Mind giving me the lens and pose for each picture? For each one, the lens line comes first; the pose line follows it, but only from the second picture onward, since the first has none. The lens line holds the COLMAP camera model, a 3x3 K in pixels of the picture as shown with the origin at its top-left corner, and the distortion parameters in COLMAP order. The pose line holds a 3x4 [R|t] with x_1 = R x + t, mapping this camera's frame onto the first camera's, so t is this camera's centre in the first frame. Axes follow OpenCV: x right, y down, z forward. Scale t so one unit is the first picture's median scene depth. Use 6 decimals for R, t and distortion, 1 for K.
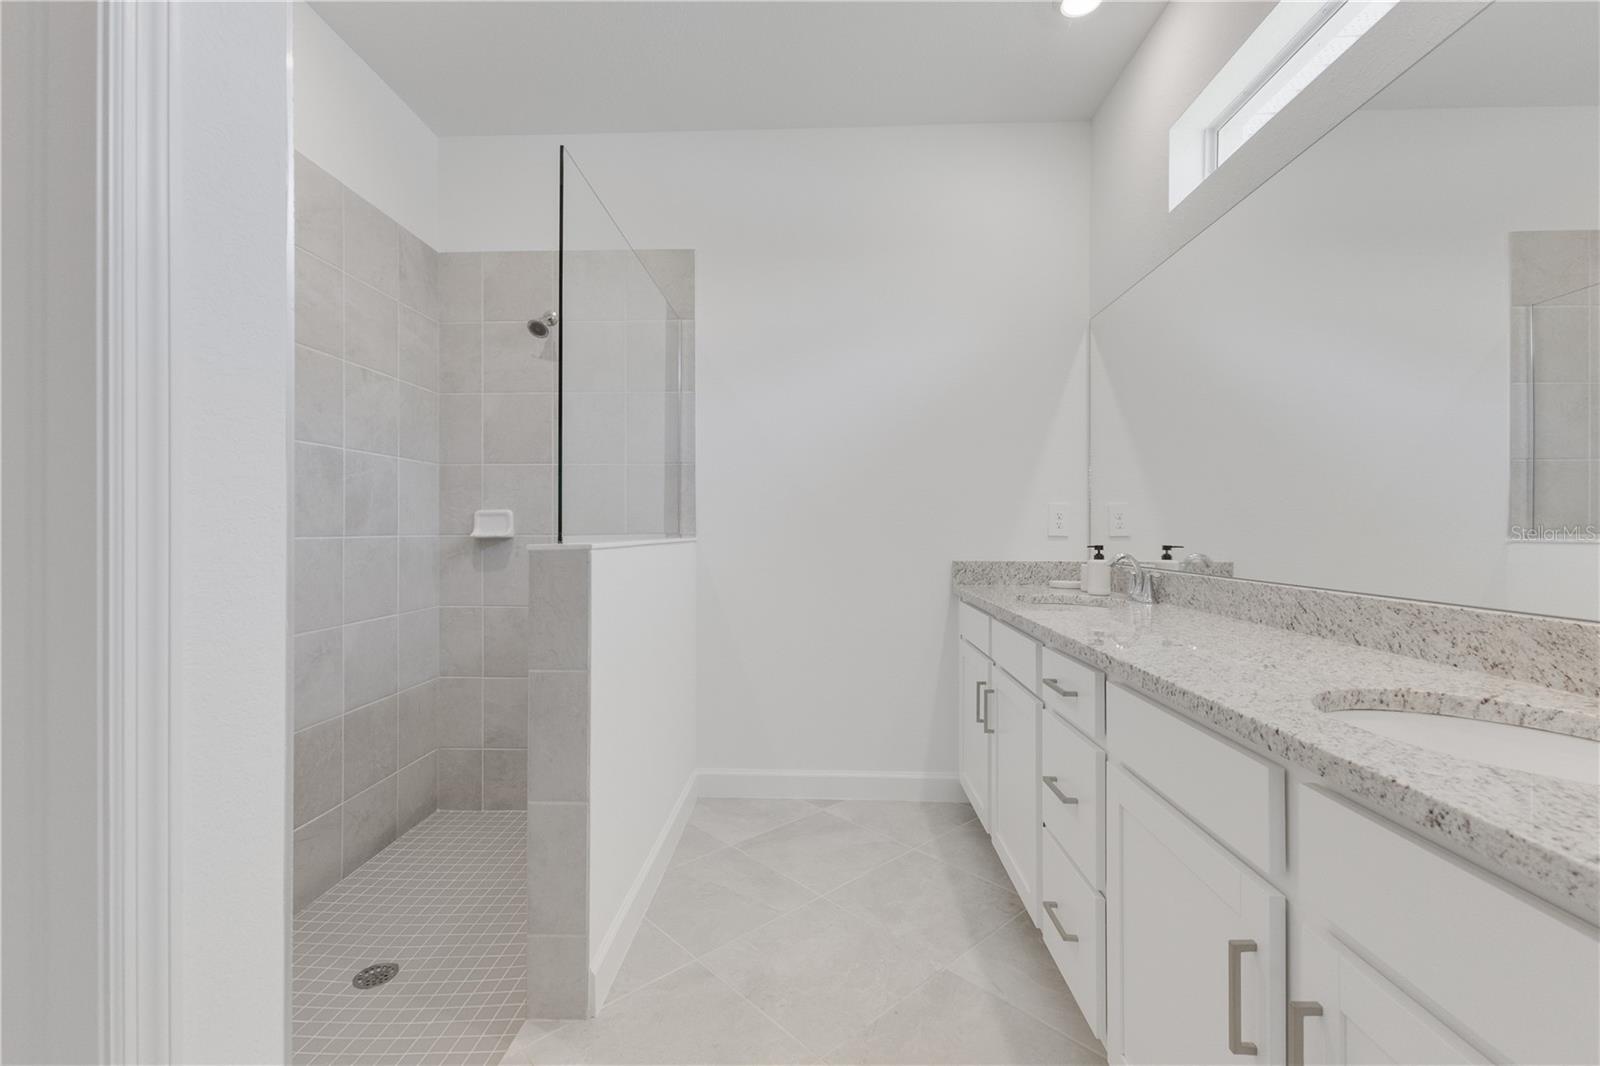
lens RADIAL K [[701.9, 0, 779.1], [0, 701.9, 527.1], [0, 0, 1]] dist [0.014271, -0.001840]
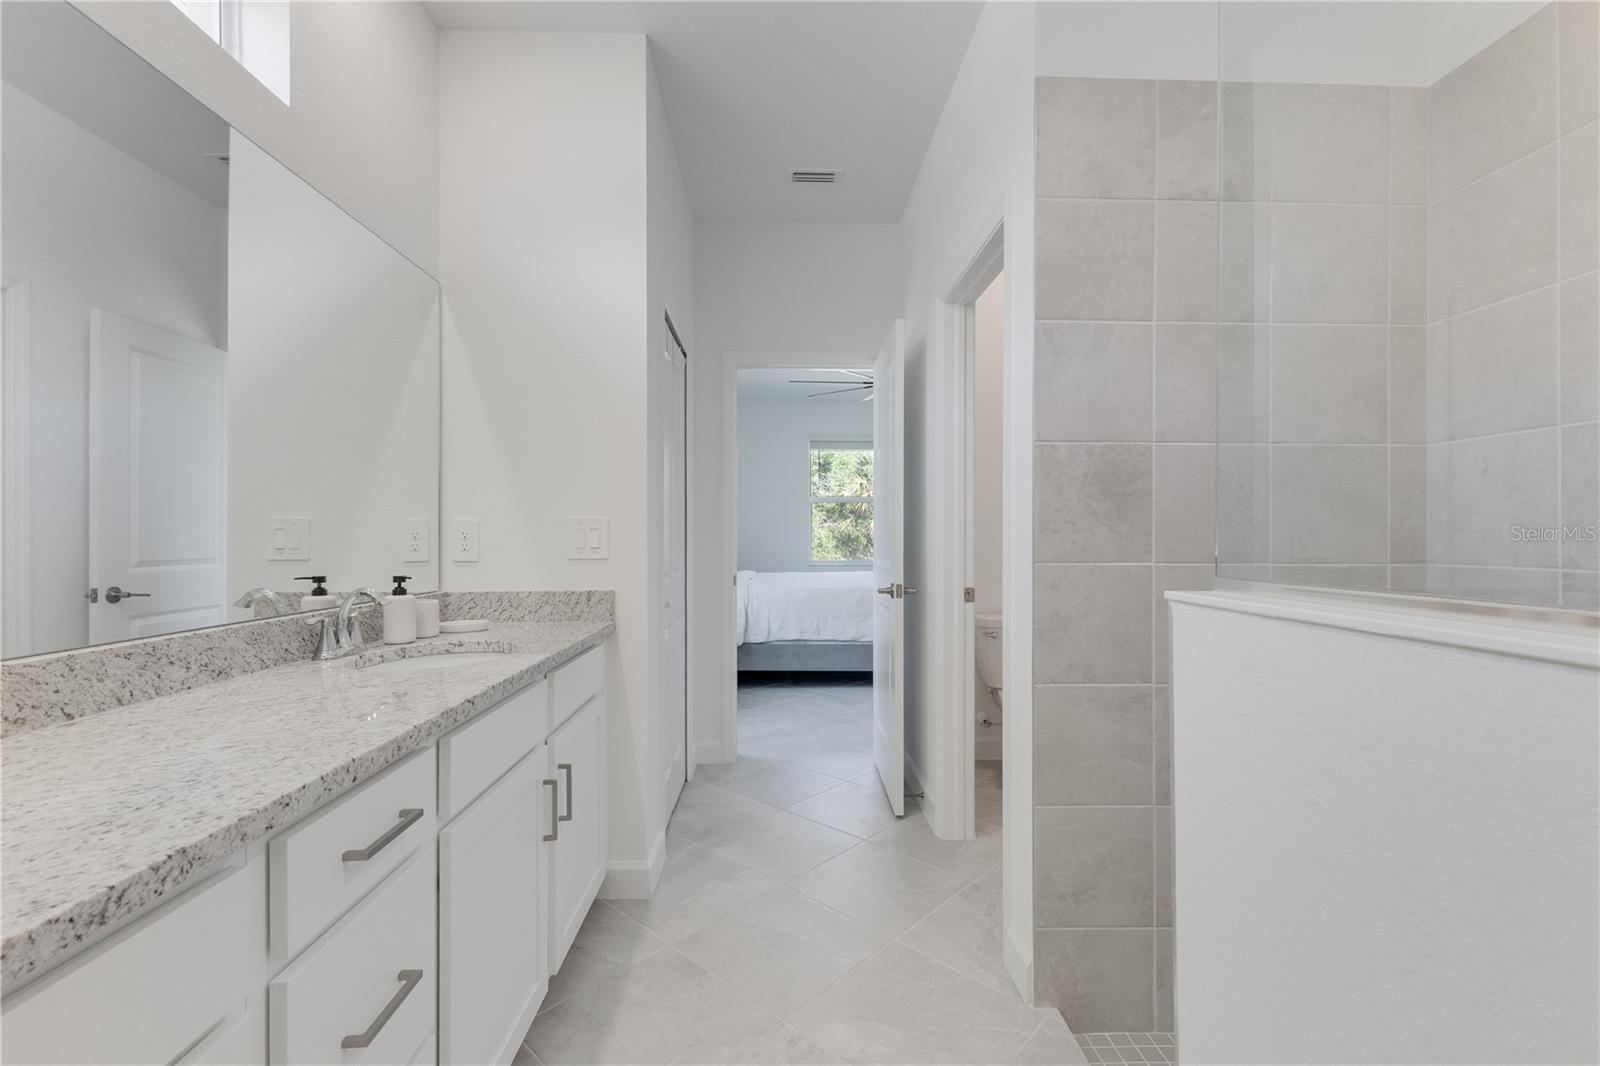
lens RADIAL K [[692.2, 0, 799.3], [0, 692.2, 536.6], [0, 0, 1]] dist [0.008009, -0.000675]
pose [[-0.992186, 0.008787, -0.124454, 0.155811], [0.009914, 0.999915, -0.008444, -0.013271], [0.124369, -0.009612, -0.992189, 1.951934]]
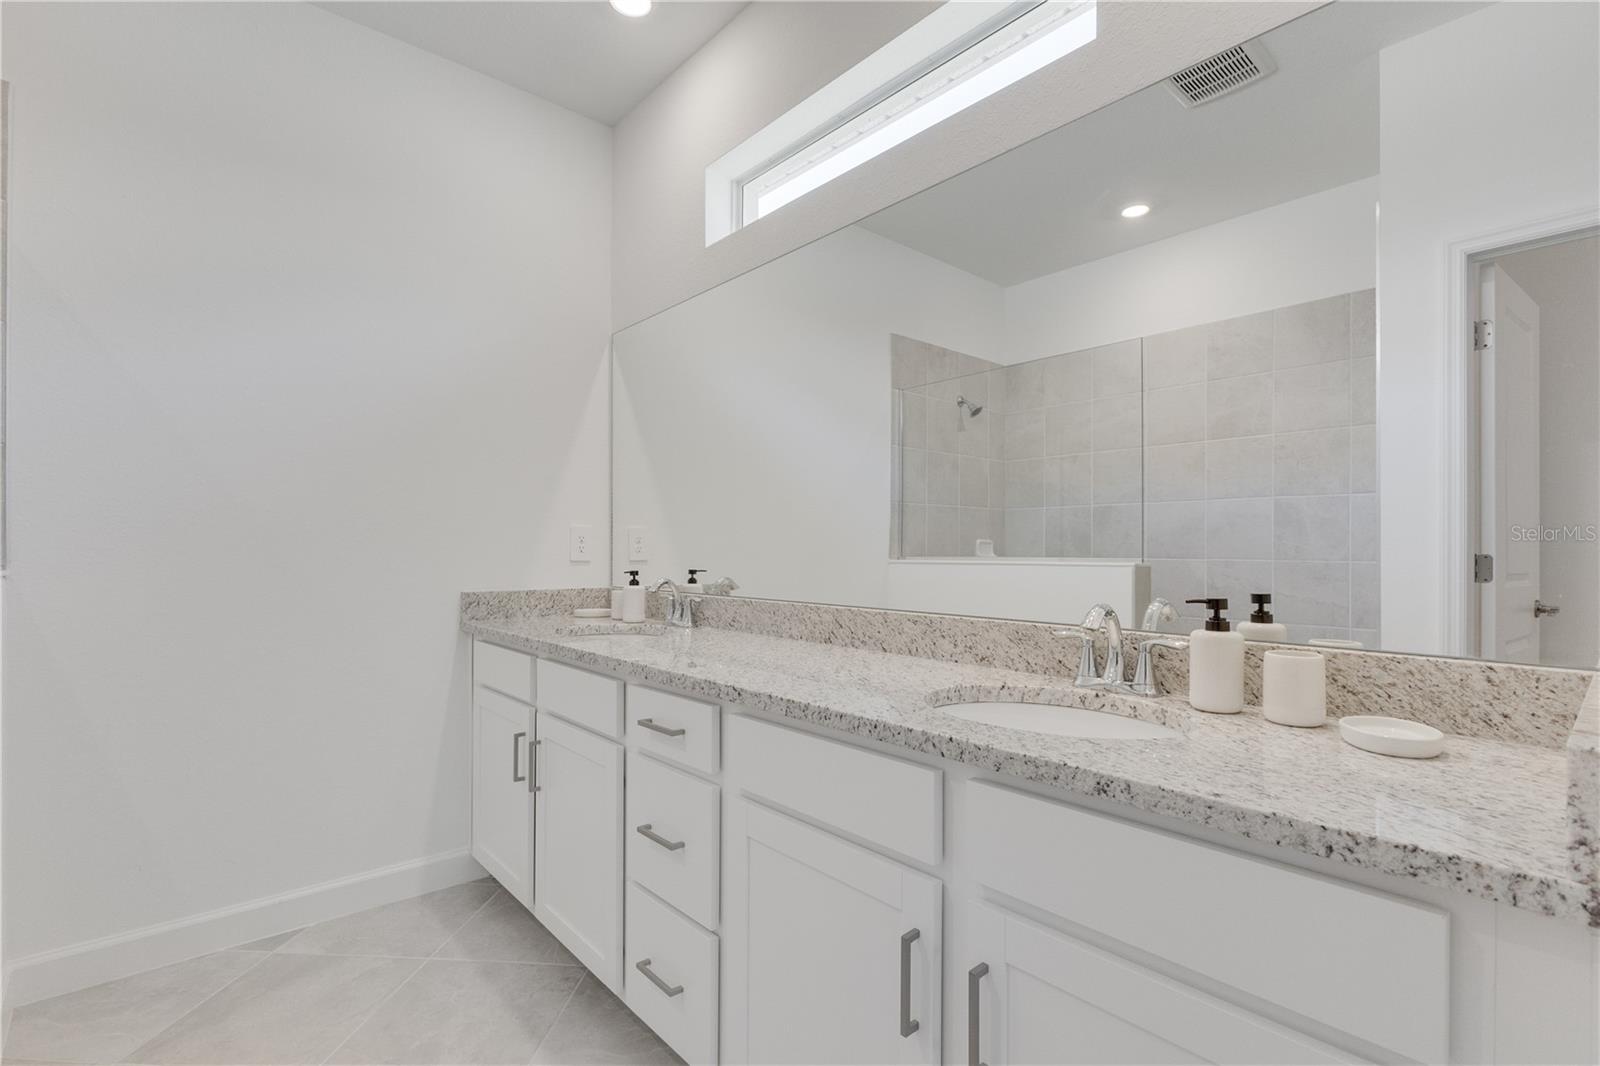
lens RADIAL K [[753.9, 0, 803.0], [0, 753.9, 548.2], [0, 0, 1]] dist [0.009173, -0.004985]
pose [[0.712721, 0.002445, 0.701443, -0.202951], [-0.003532, 0.999994, 0.000103, -0.011810], [-0.701438, -0.002551, 0.712725, 0.189395]]
